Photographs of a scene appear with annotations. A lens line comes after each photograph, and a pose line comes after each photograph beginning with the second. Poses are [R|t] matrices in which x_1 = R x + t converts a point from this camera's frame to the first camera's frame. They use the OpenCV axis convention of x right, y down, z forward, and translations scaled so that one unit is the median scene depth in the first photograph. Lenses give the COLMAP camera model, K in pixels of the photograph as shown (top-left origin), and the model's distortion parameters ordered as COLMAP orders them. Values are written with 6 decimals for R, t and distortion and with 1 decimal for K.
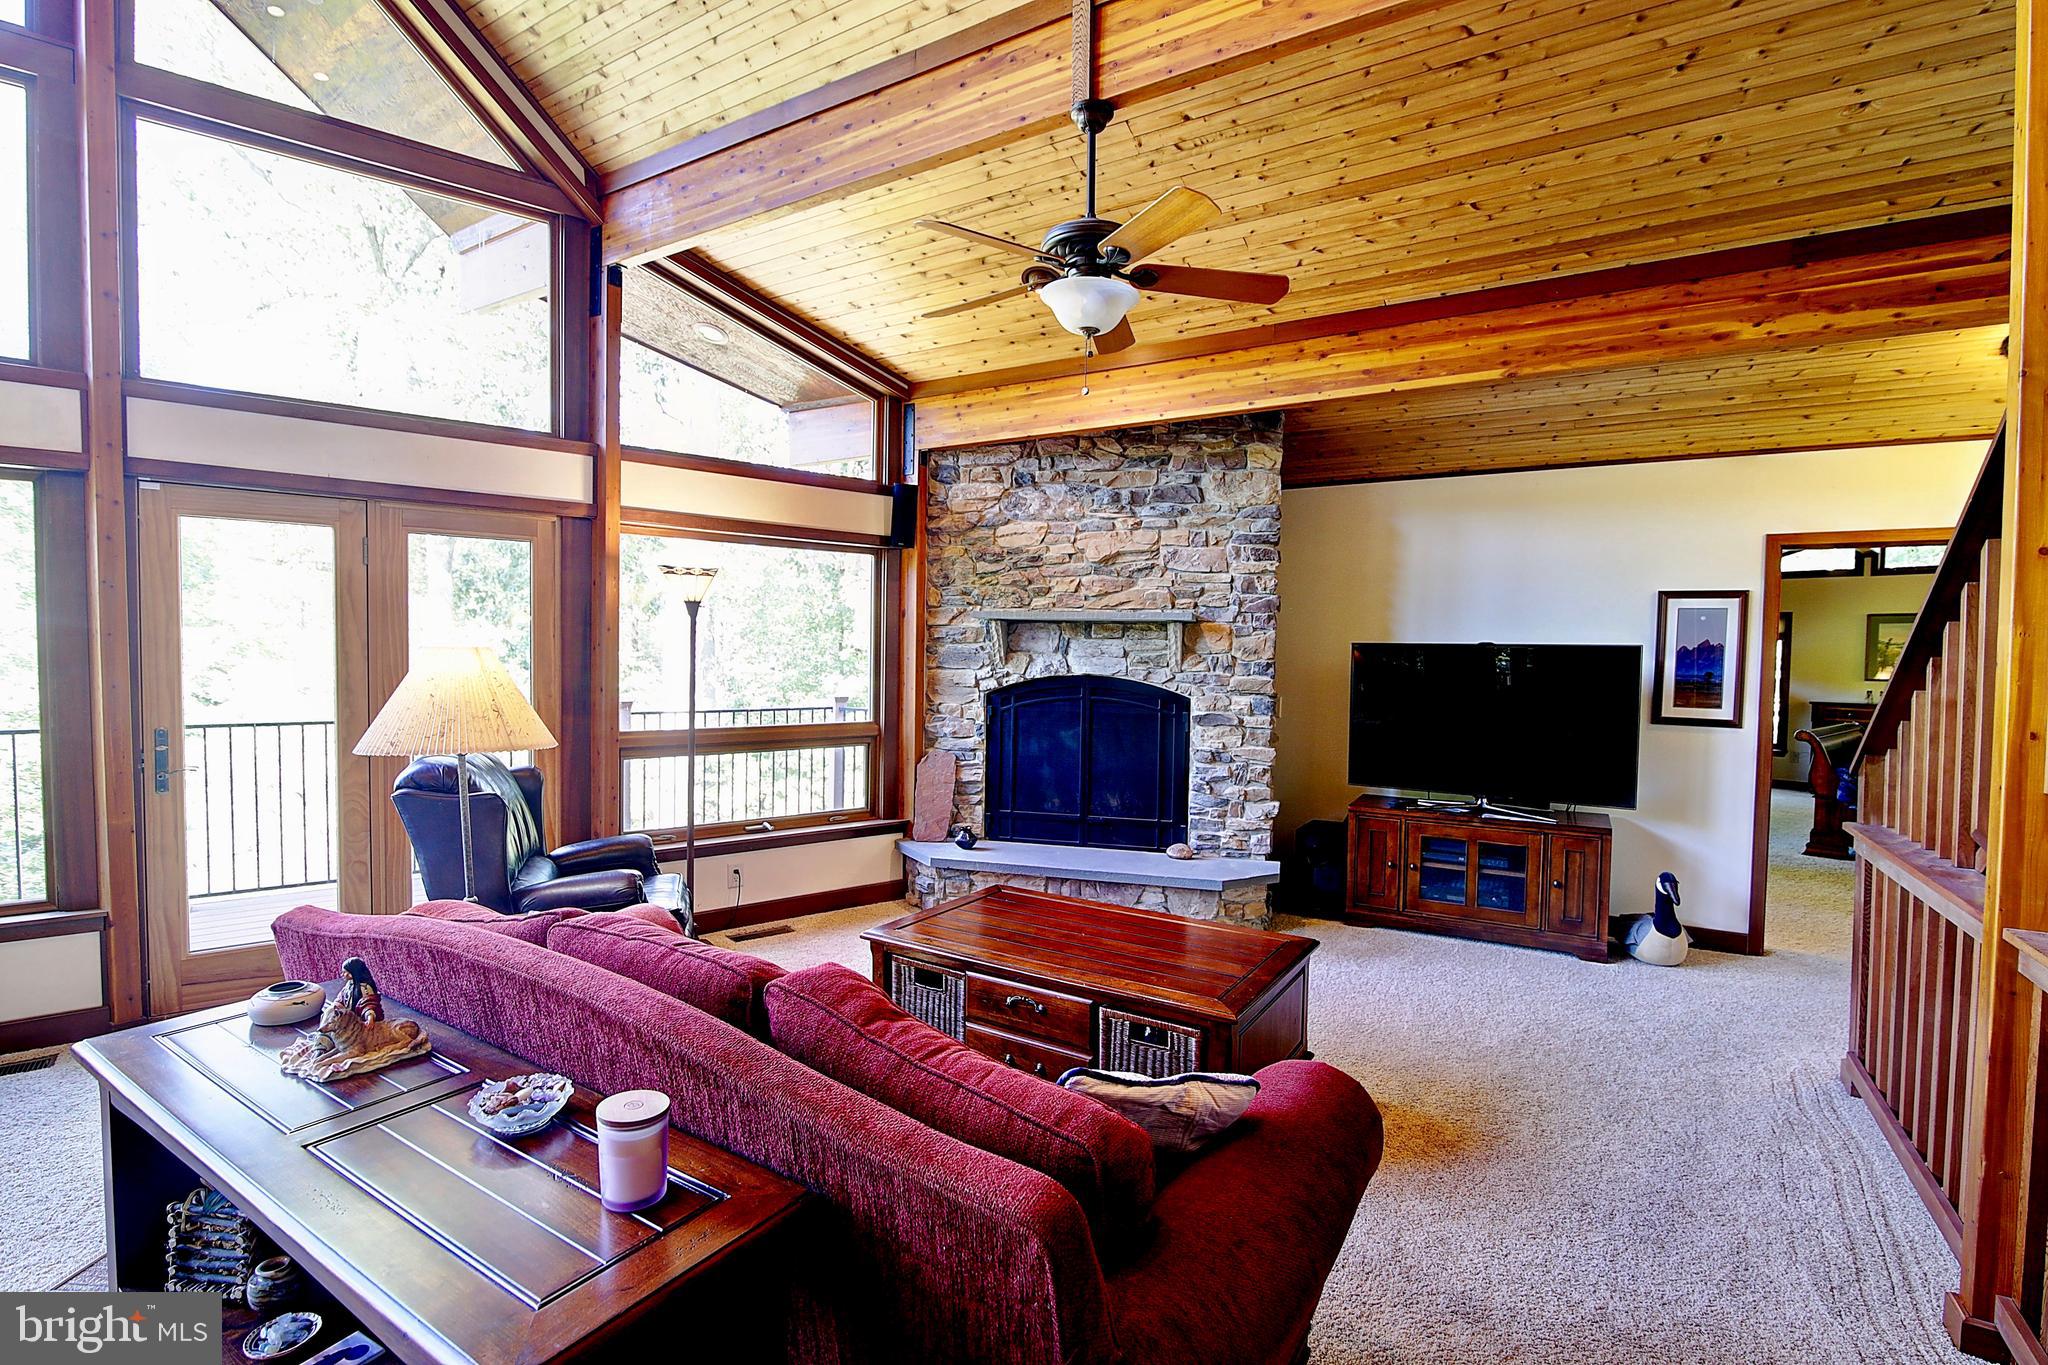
lens RADIAL K [[938.7, 0, 1025.7], [0, 938.7, 689.3], [0, 0, 1]] dist [-0.021640, 0.002401]
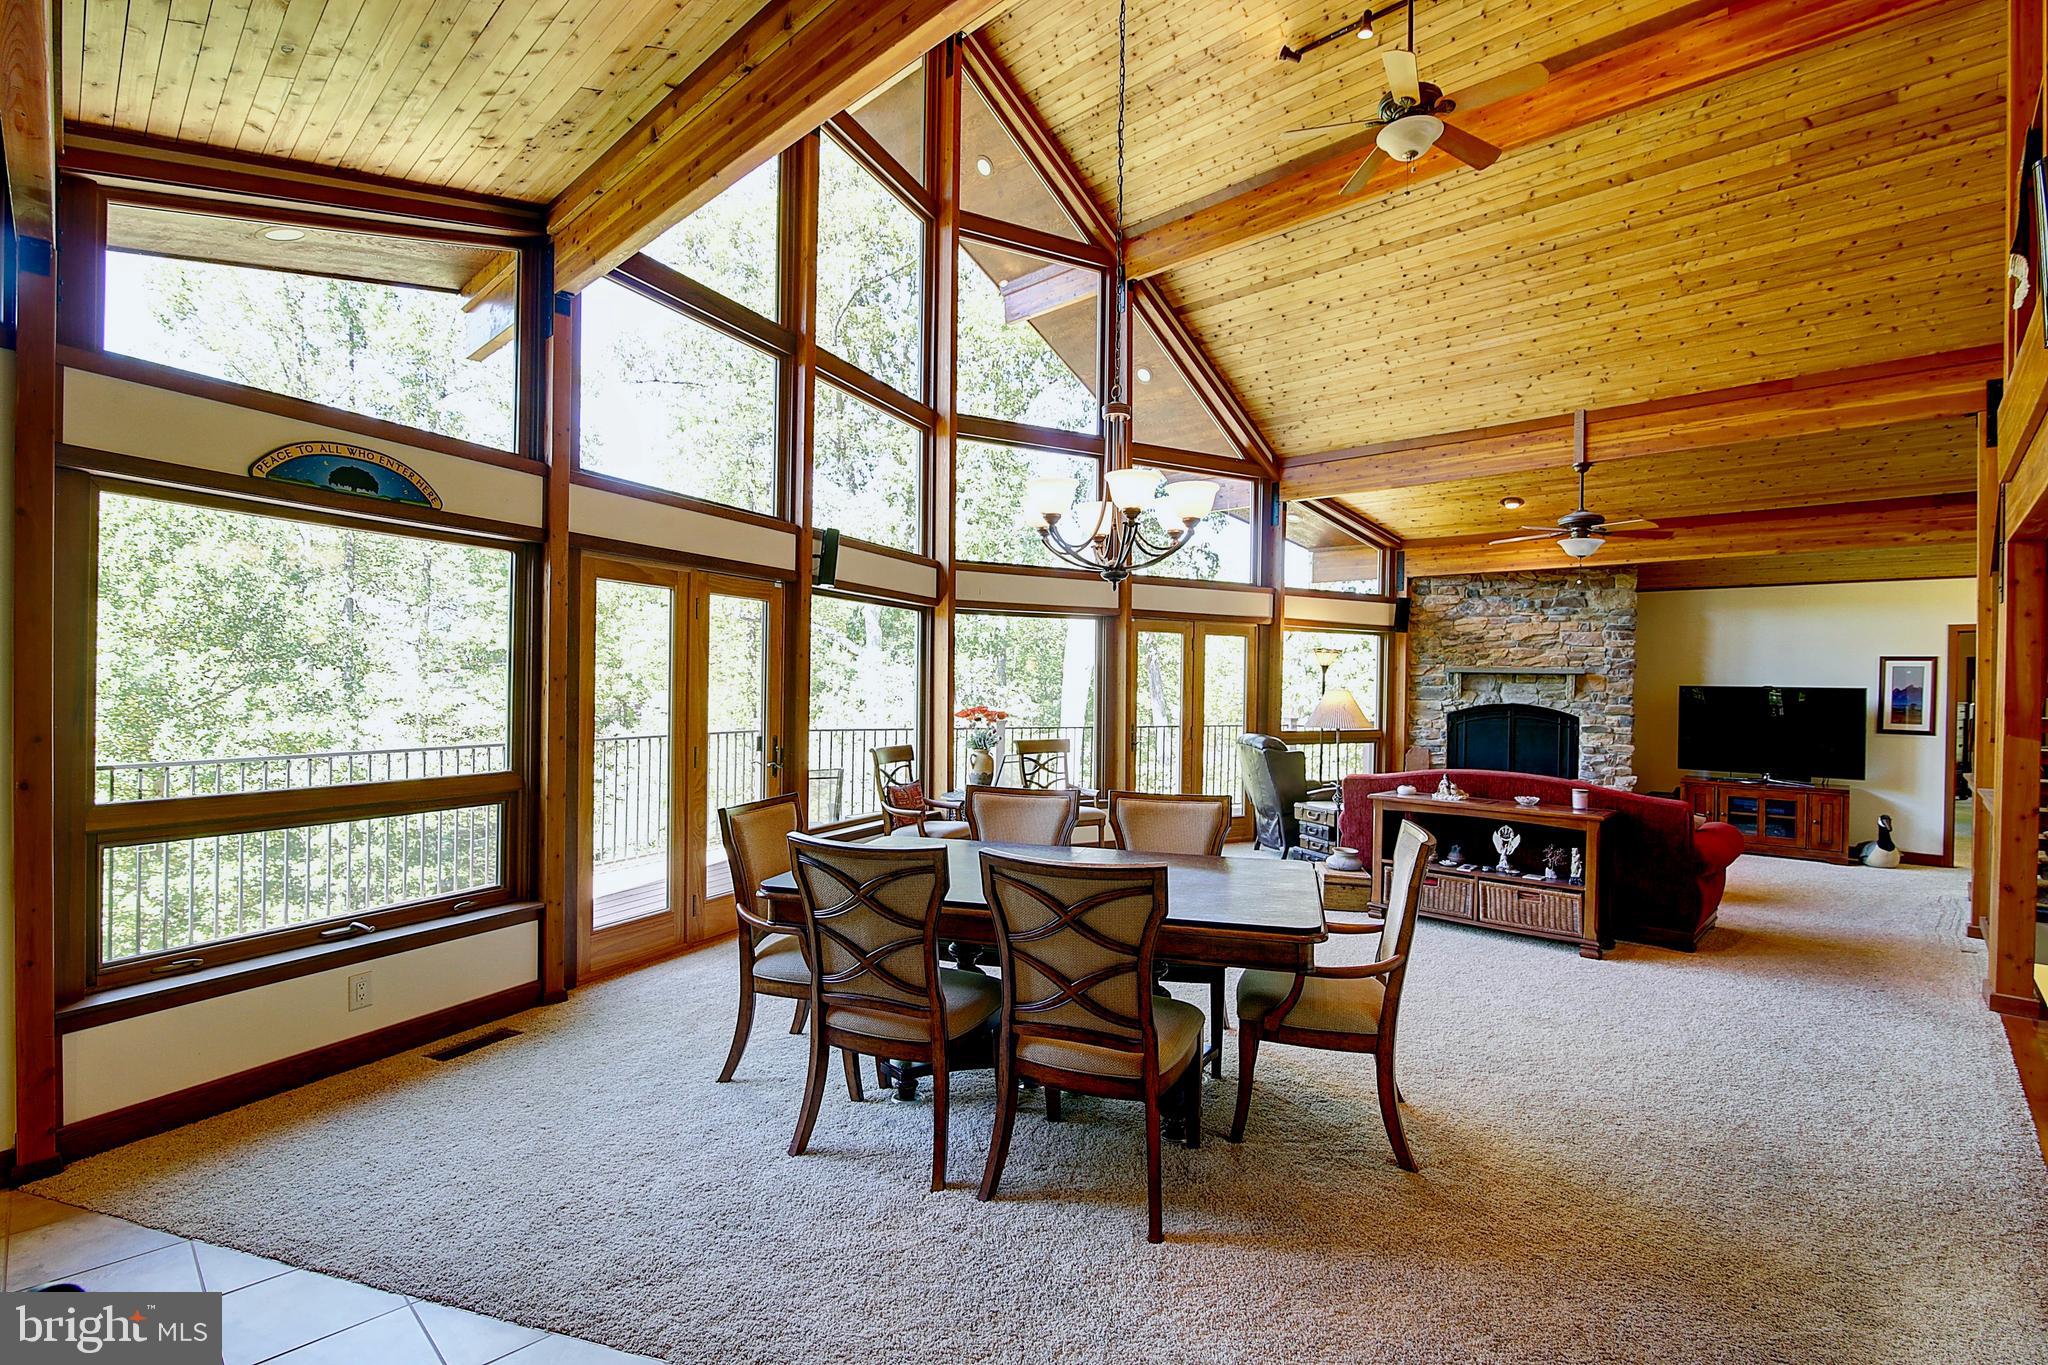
lens RADIAL K [[938.7, 0, 1025.7], [0, 938.7, 689.3], [0, 0, 1]] dist [-0.021640, 0.002401]
pose [[0.979113, 0.002041, -0.203305, -0.501279], [-0.009174, 0.999375, -0.034150, 0.027338], [0.203108, 0.035302, 0.978520, -0.954029]]
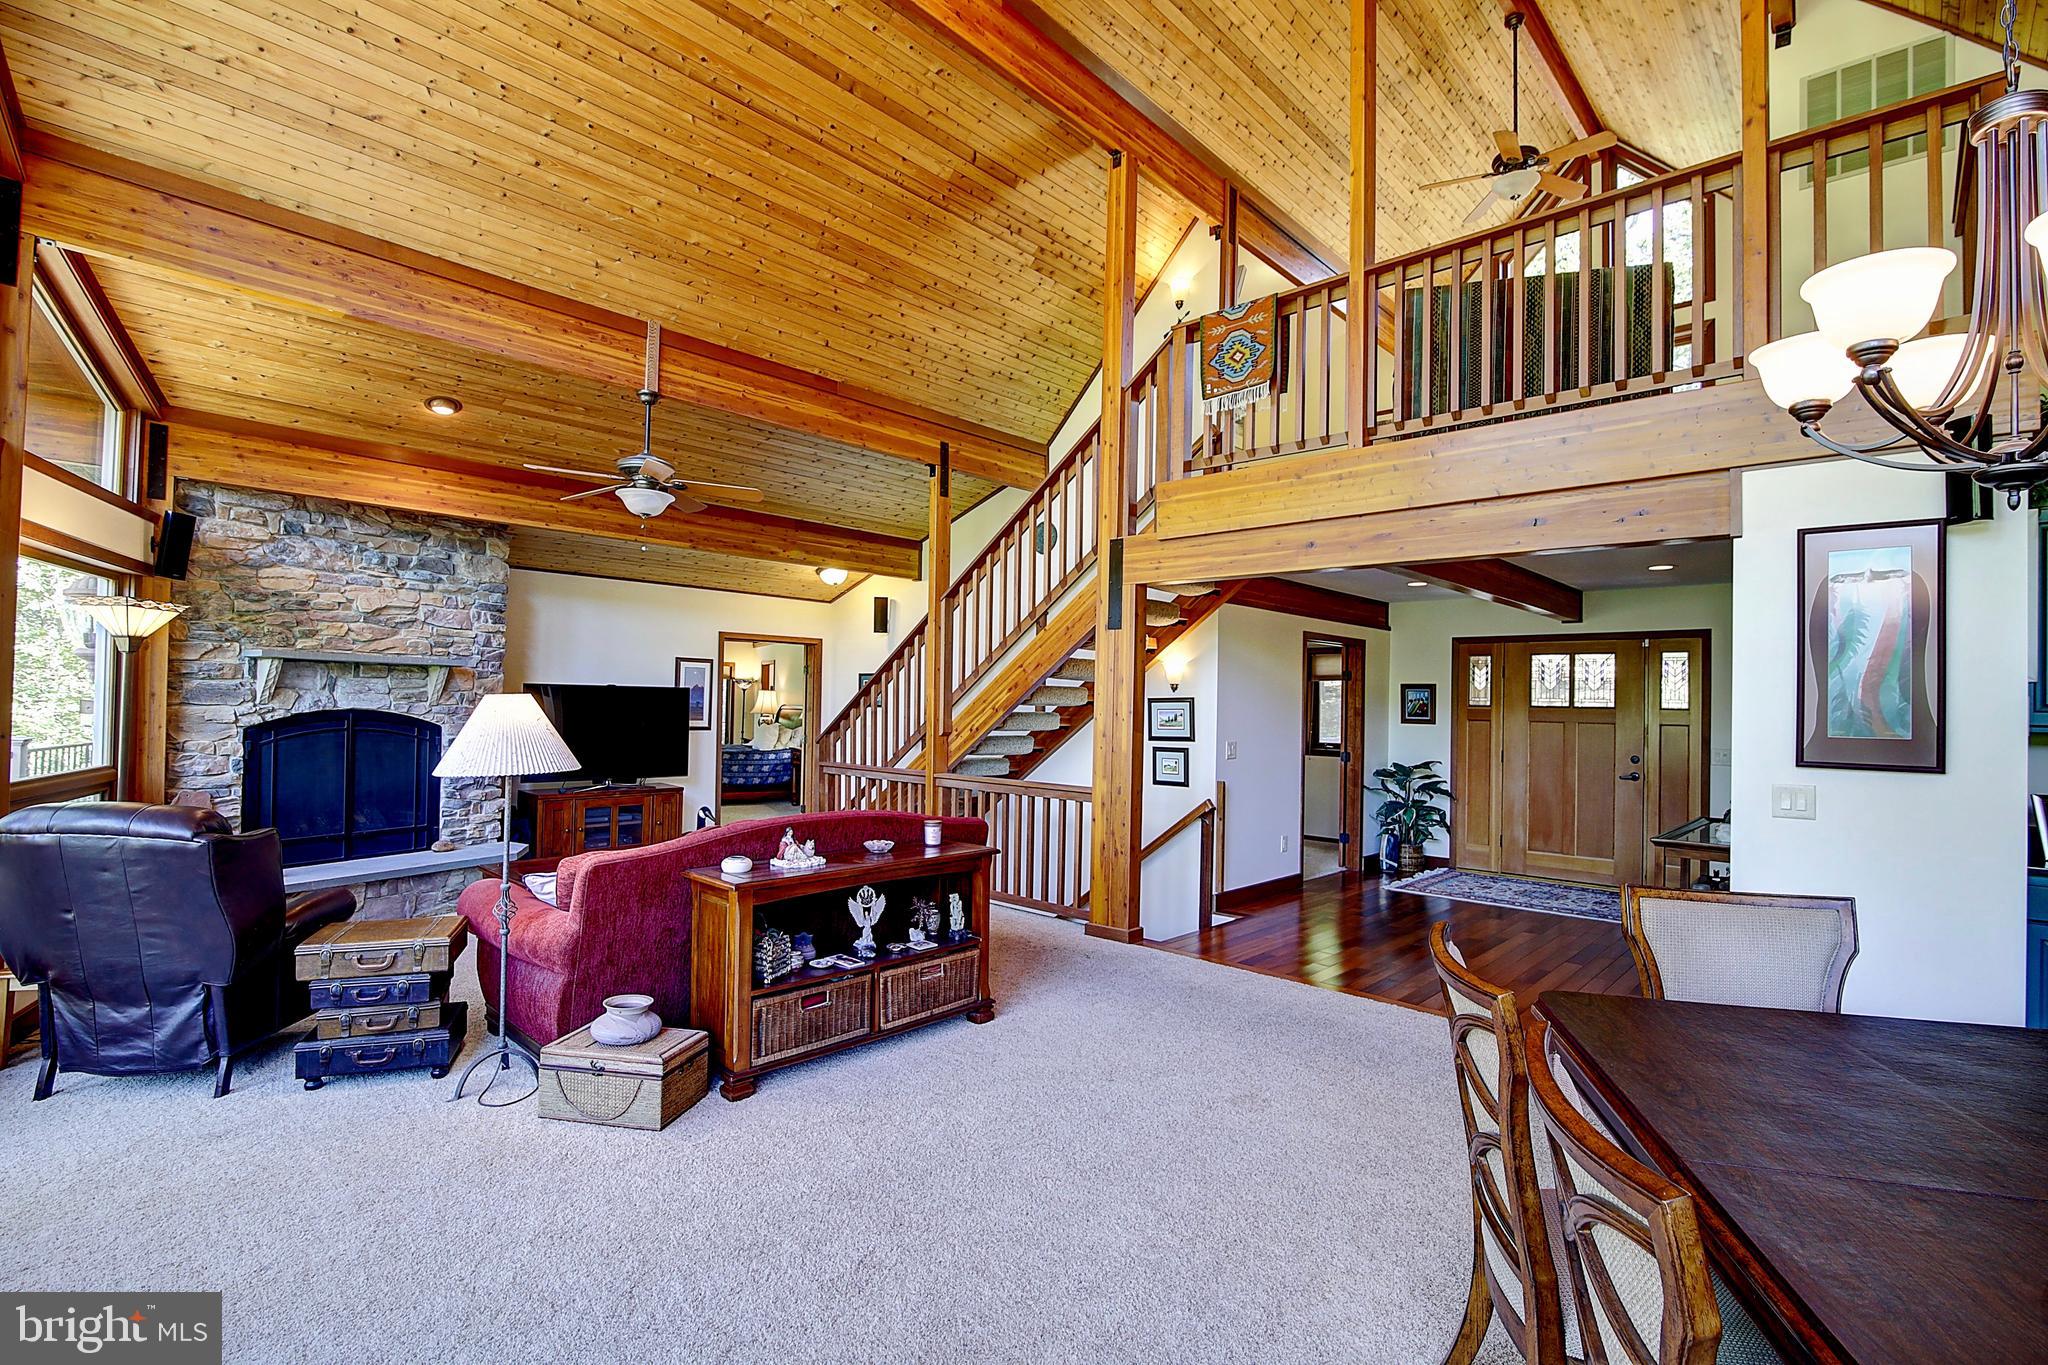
lens RADIAL K [[938.7, 0, 1025.7], [0, 938.7, 689.3], [0, 0, 1]] dist [-0.021640, 0.002401]
pose [[0.202647, 0.002347, 0.979249, -0.928715], [0.022426, 0.999724, -0.007037, -0.013677], [-0.978995, 0.023387, 0.202538, -0.036639]]
